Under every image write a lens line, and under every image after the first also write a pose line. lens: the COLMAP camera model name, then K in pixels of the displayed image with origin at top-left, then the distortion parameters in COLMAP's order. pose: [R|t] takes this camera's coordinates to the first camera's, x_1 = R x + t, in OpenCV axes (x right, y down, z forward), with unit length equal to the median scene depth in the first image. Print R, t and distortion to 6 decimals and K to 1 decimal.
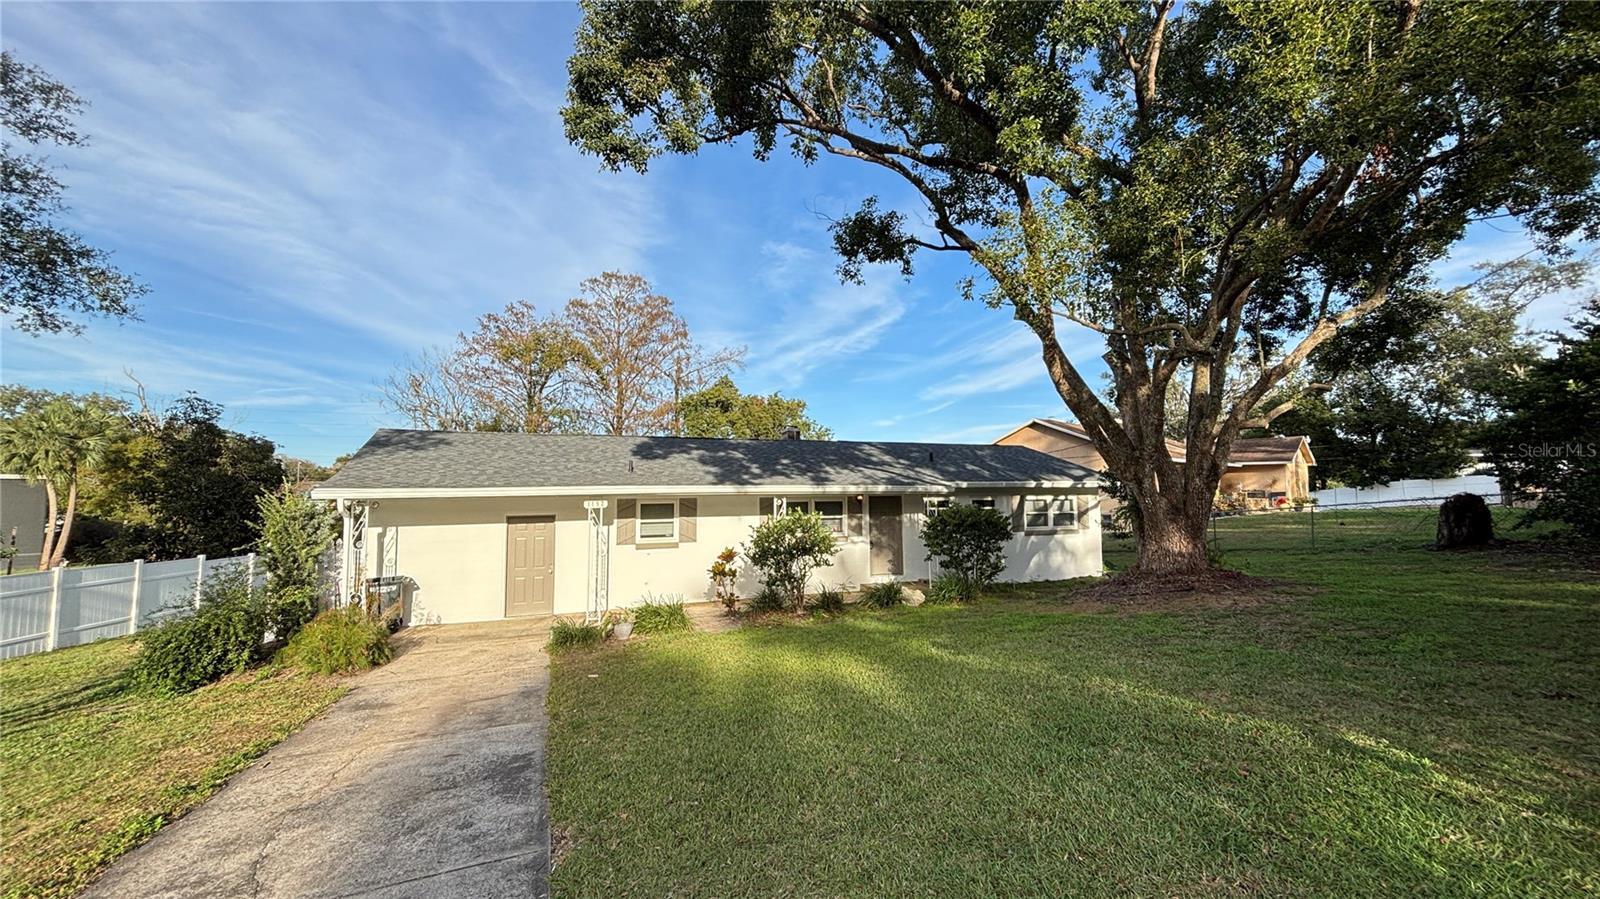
lens RADIAL K [[639.0, 0, 793.7], [0, 639.0, 447.4], [0, 0, 1]] dist [-0.000218, 0.000143]
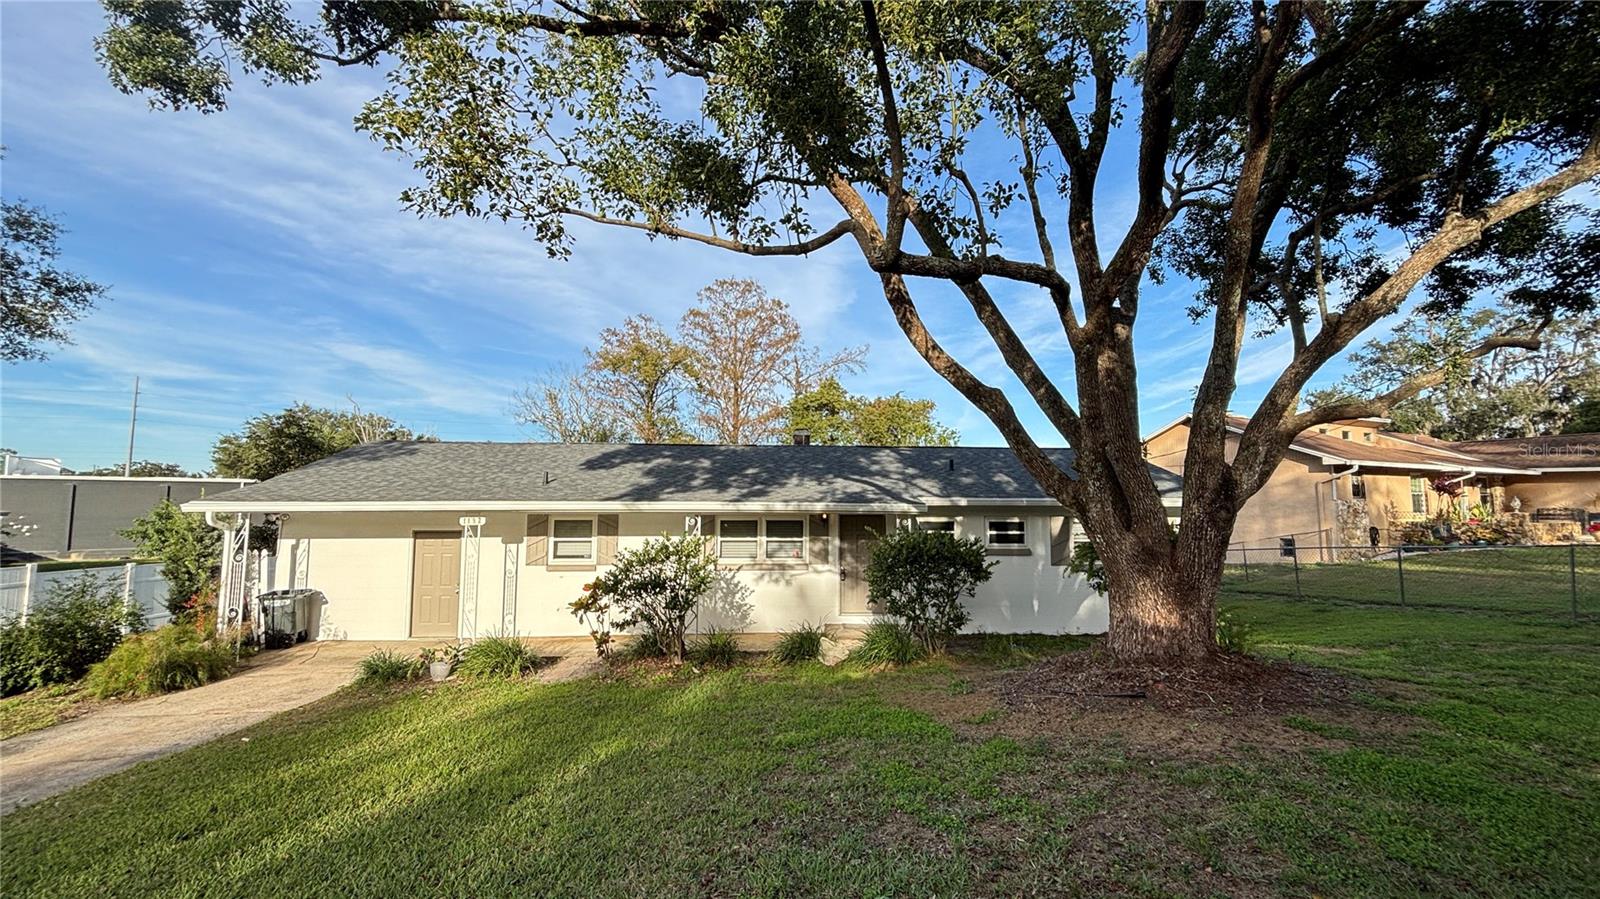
lens RADIAL K [[639.0, 0, 793.7], [0, 639.0, 447.4], [0, 0, 1]] dist [-0.000218, 0.000143]
pose [[0.954745, -0.011859, -0.297190, 0.365687], [0.009527, 0.999911, -0.009293, -0.001813], [0.297274, 0.006041, 0.954773, 0.256137]]
